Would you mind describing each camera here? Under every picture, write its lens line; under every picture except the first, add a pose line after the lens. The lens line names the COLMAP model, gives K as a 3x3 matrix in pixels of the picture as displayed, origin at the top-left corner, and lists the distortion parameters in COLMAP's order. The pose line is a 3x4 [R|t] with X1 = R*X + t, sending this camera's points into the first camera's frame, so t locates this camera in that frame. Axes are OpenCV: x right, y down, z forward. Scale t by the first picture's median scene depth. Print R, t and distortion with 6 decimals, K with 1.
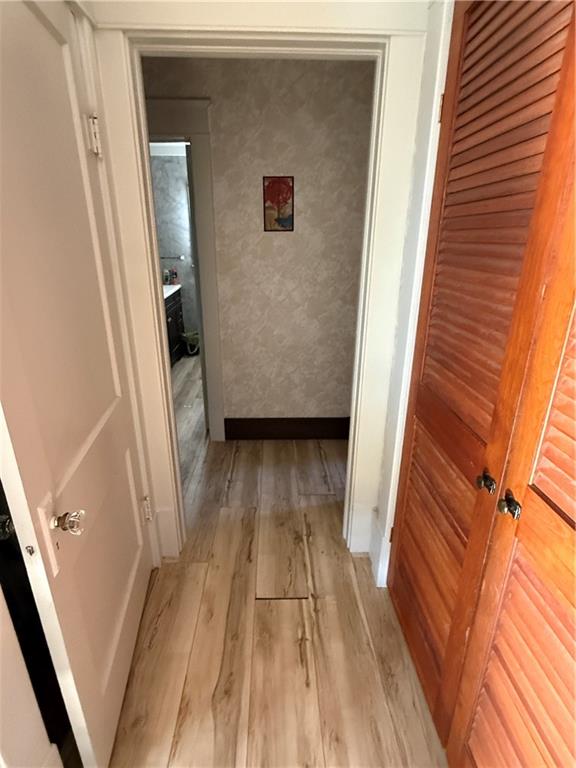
lens RADIAL K [[398.7, 0, 285.5], [0, 398.7, 384.9], [0, 0, 1]] dist [0.000966, -0.001733]
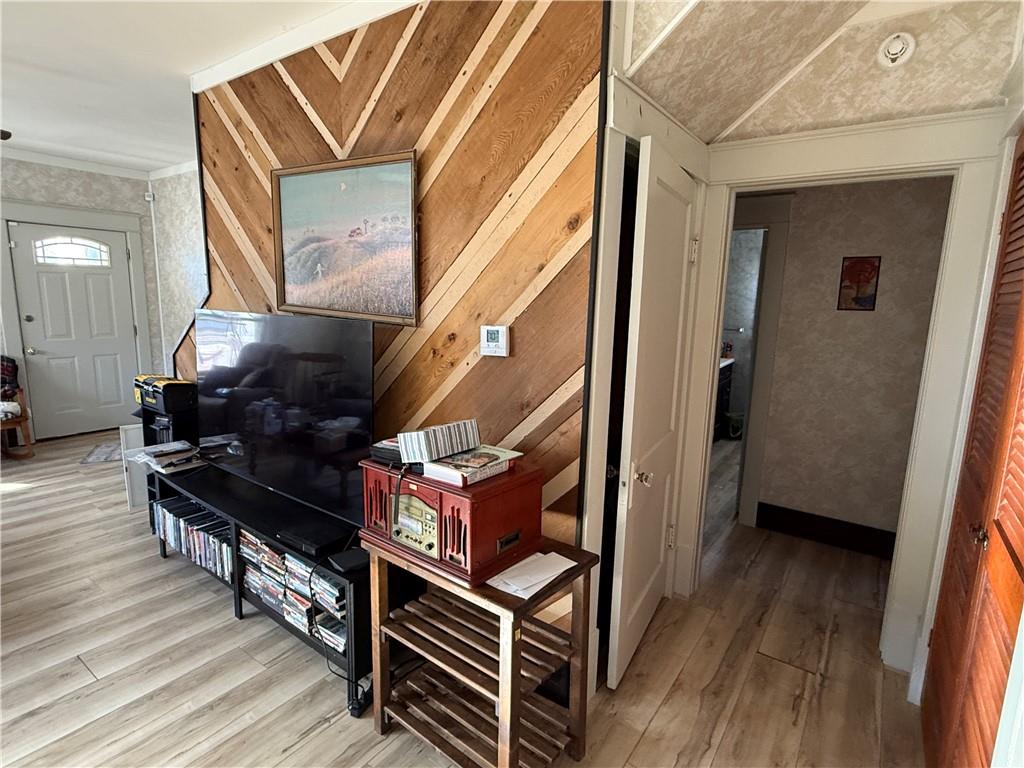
lens RADIAL K [[531.6, 0, 512.1], [0, 531.6, 380.9], [0, 0, 1]] dist [0.000966, -0.001733]
pose [[0.796404, 0.114367, -0.593853, 0.103066], [-0.232461, 0.964407, -0.126018, 0.120035], [0.558304, 0.238409, 0.794644, -0.407084]]
